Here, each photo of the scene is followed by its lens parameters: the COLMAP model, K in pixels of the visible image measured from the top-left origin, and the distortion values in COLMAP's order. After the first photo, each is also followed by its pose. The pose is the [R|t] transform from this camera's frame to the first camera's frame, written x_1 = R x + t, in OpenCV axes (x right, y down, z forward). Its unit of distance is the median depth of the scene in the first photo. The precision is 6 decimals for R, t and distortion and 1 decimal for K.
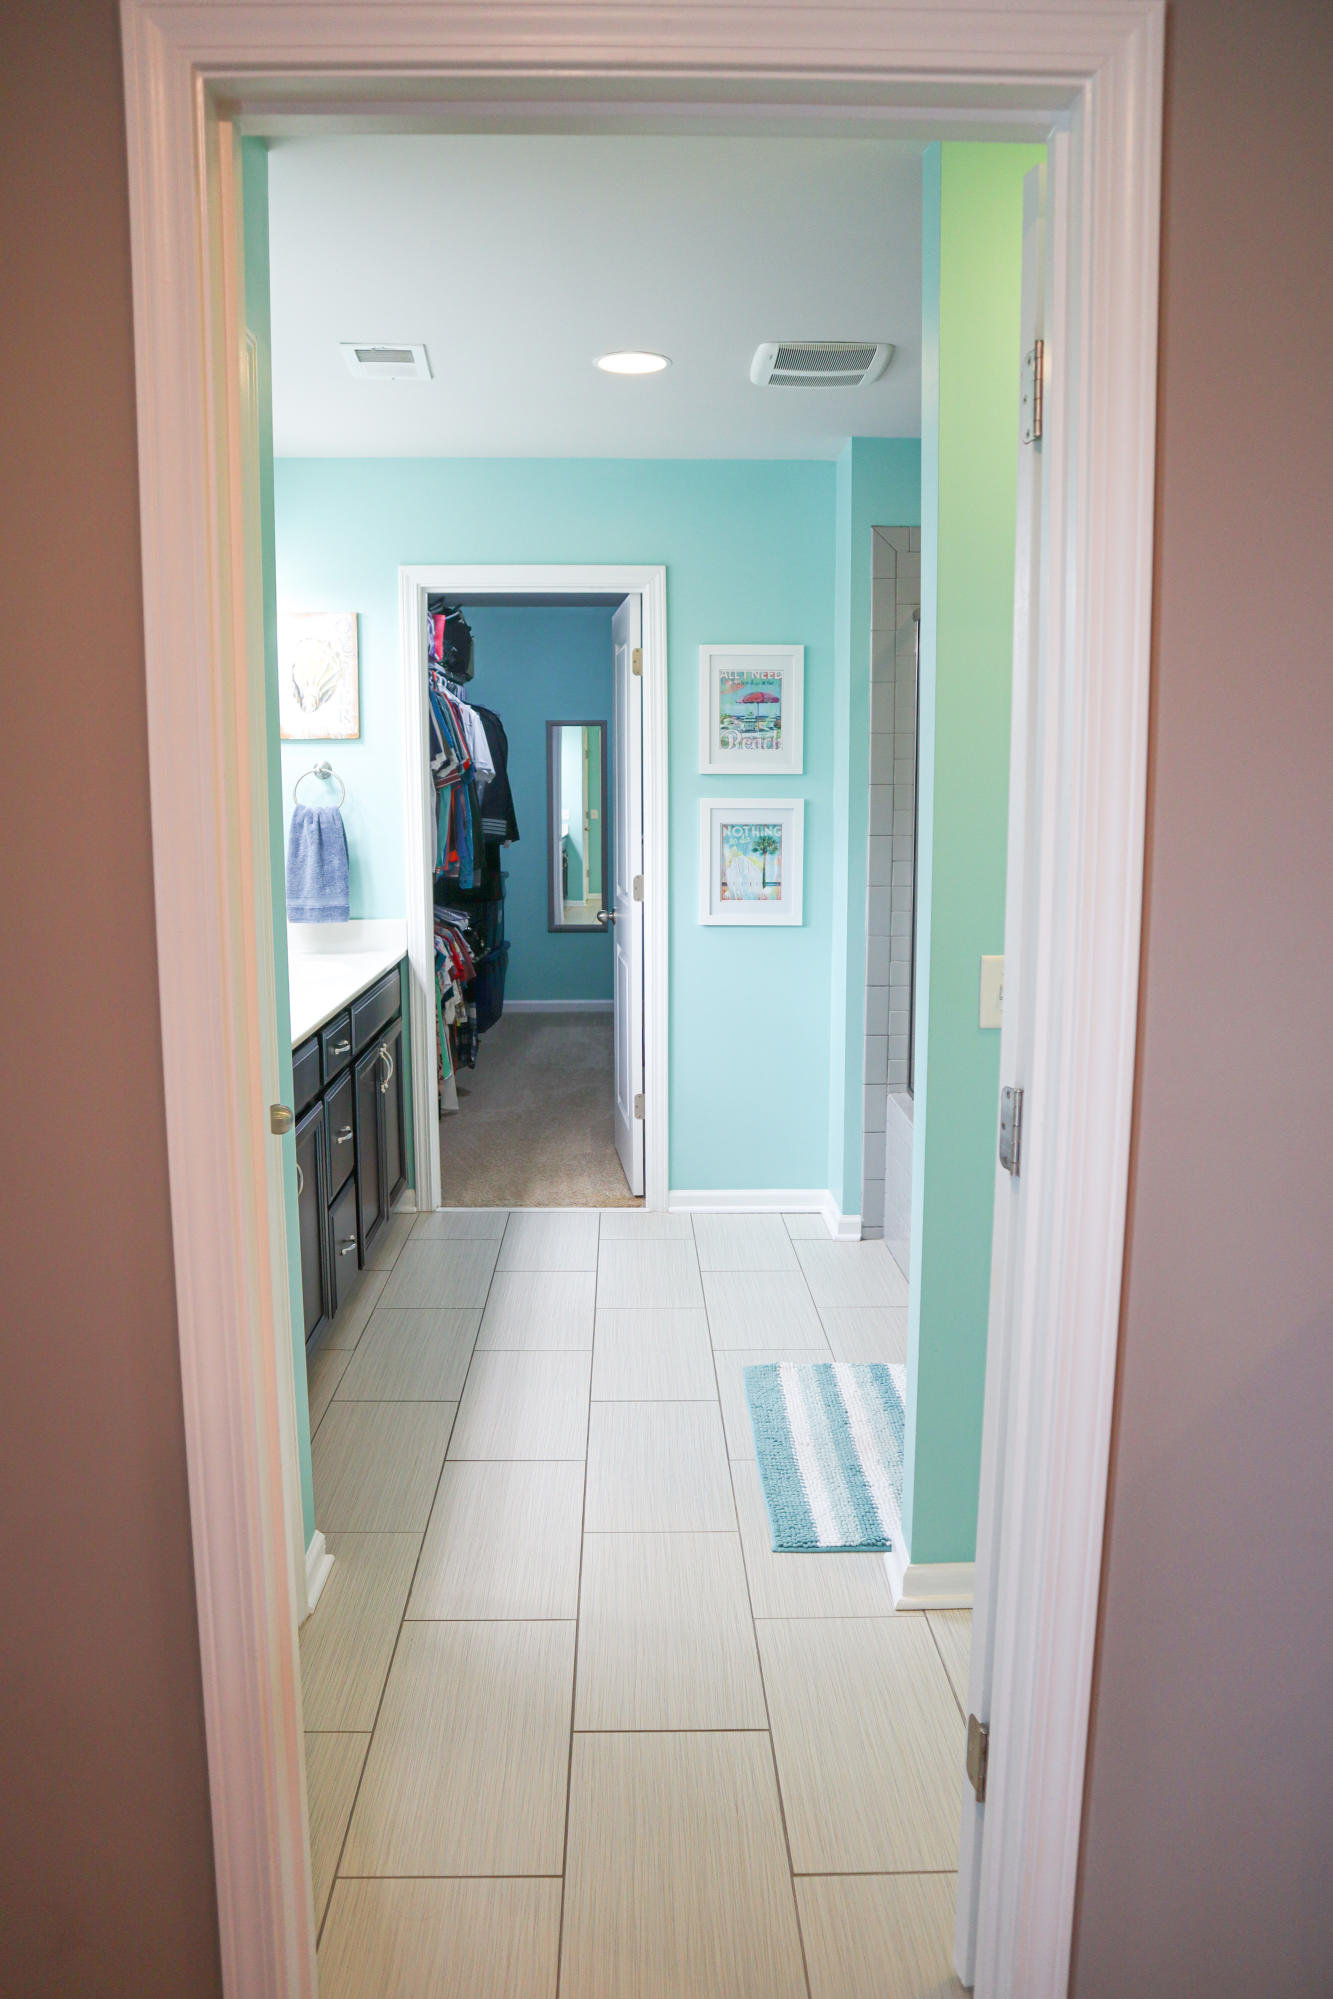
lens RADIAL K [[1461.5, 0, 669.9], [0, 1461.5, 994.9], [0, 0, 1]] dist [-0.104085, 0.029983]
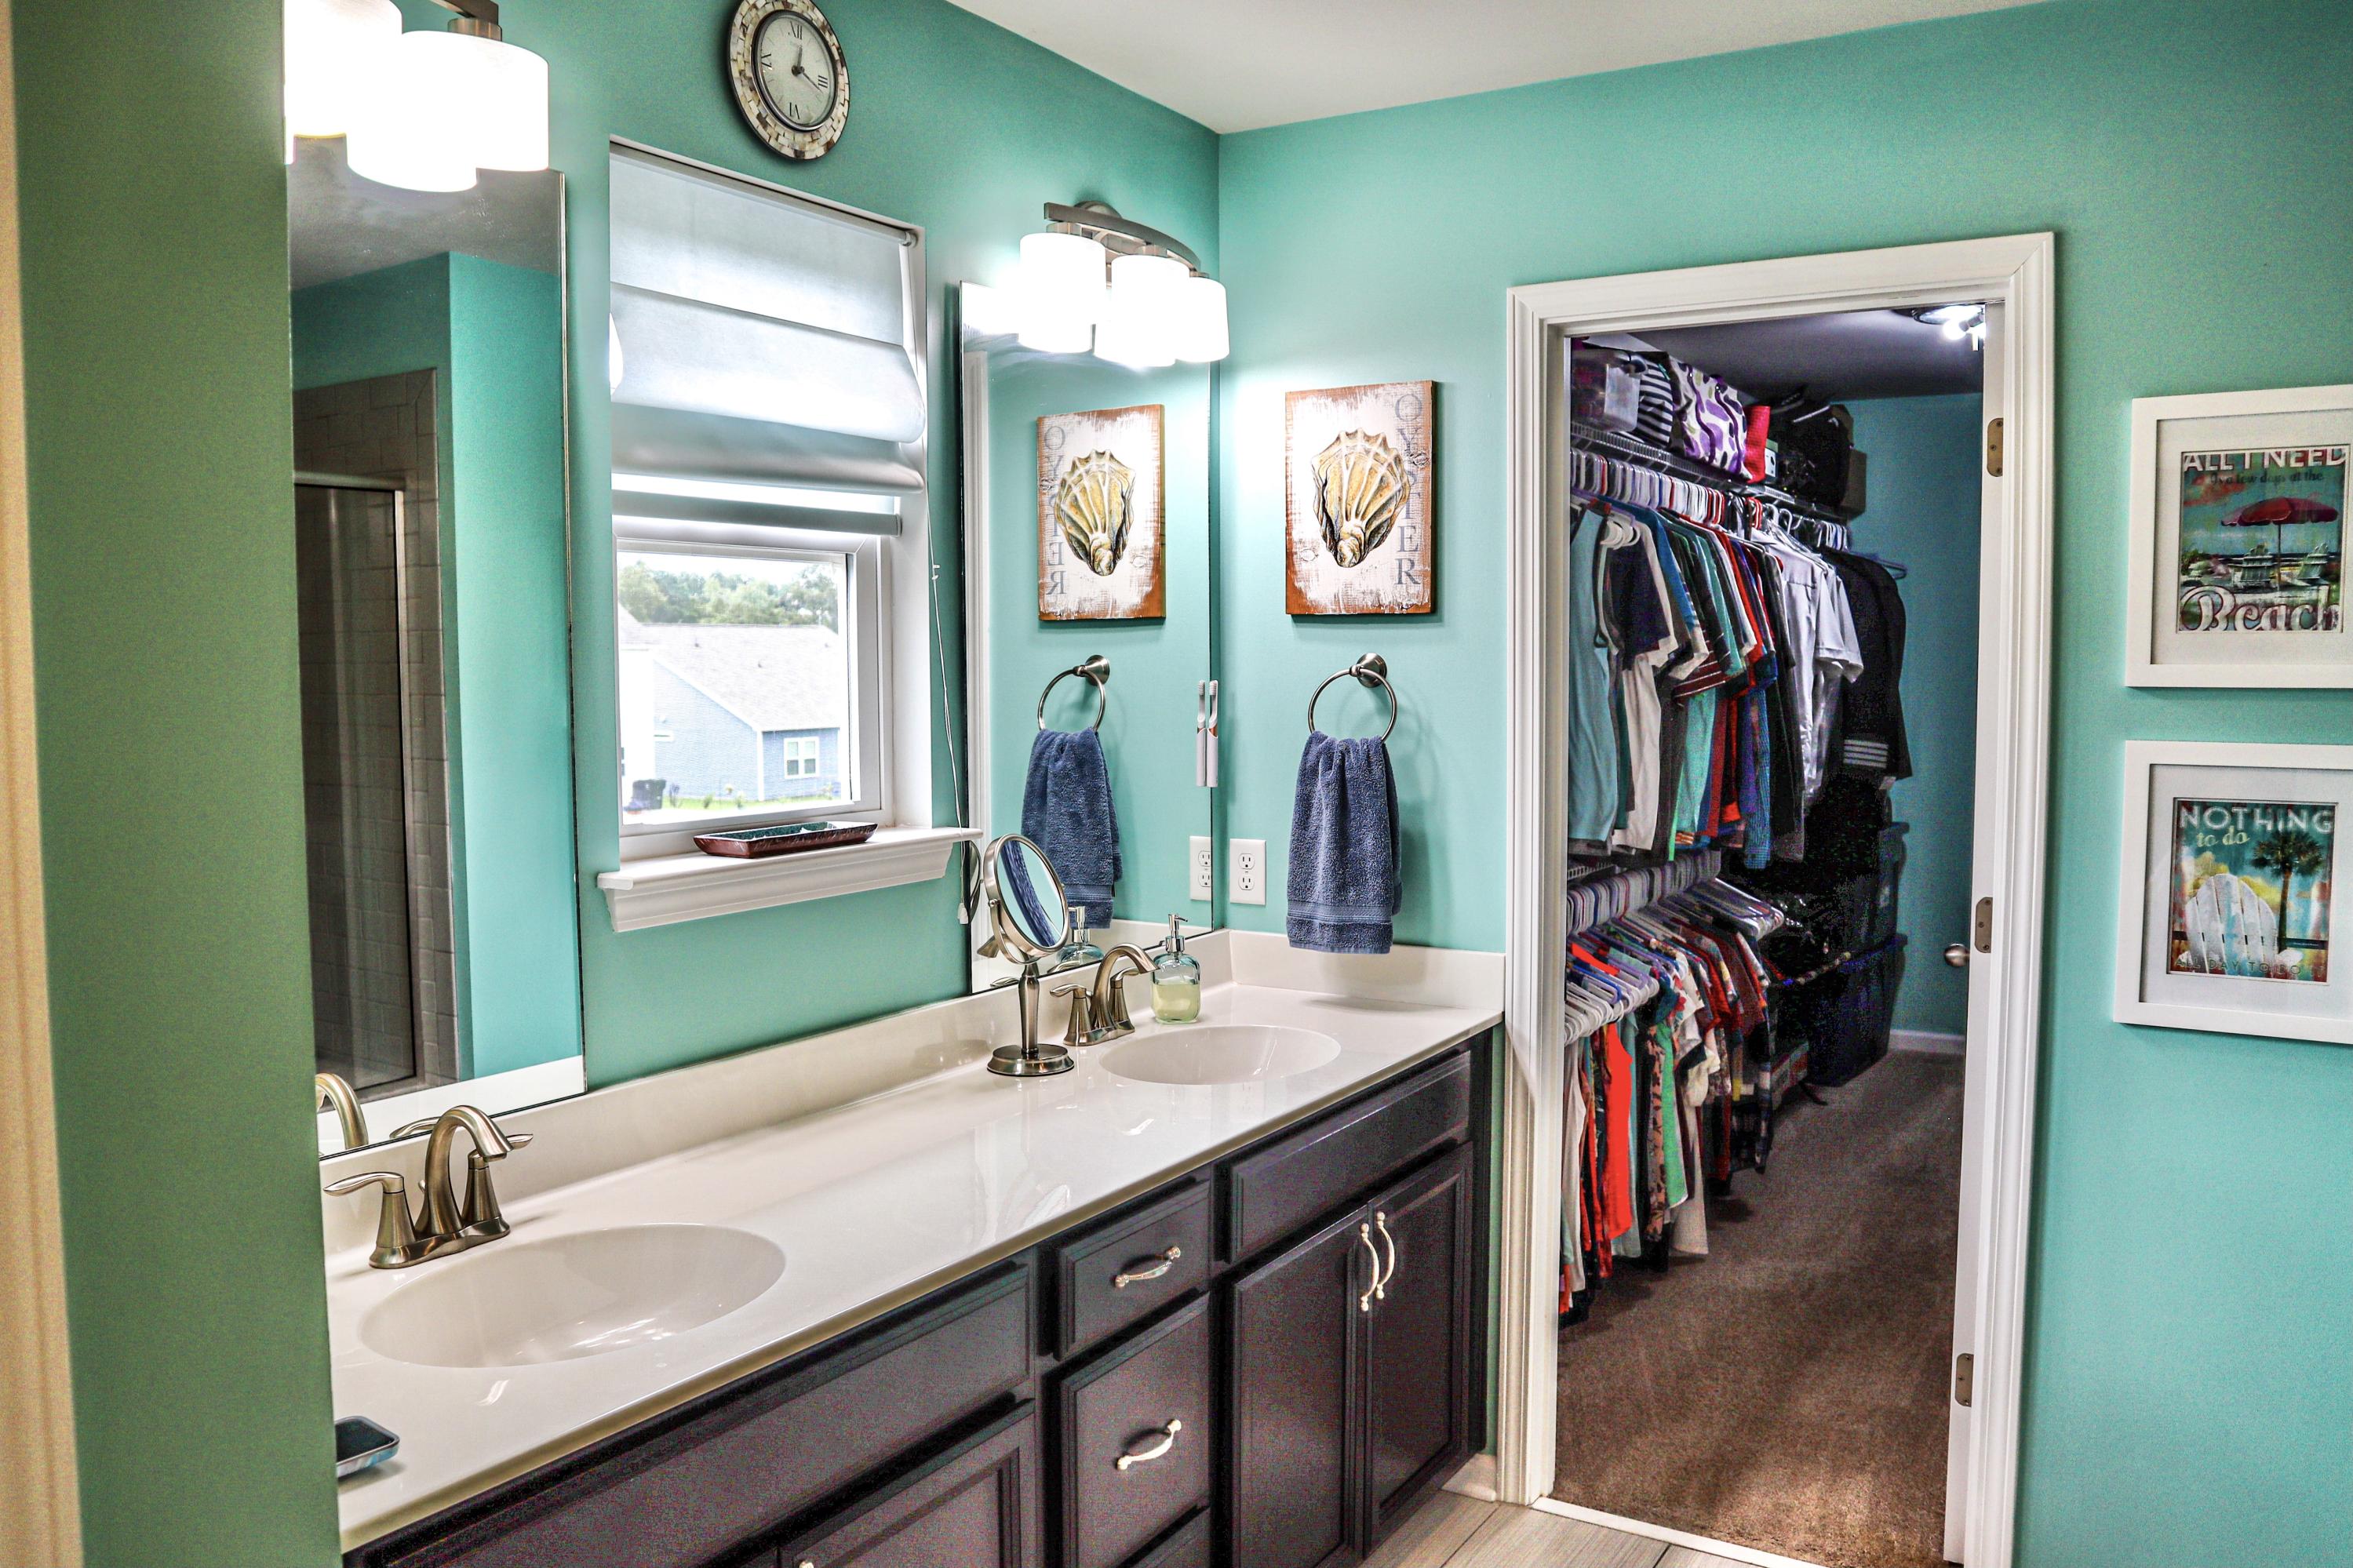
lens RADIAL K [[1799.3, 0, 1164.1], [0, 1799.3, 801.4], [0, 0, 1]] dist [-0.090516, 0.036874]
pose [[0.834616, 0.041378, -0.549276, 0.071009], [-0.077950, 0.996012, -0.043413, -0.070038], [0.545288, 0.079049, 0.834513, 0.392642]]
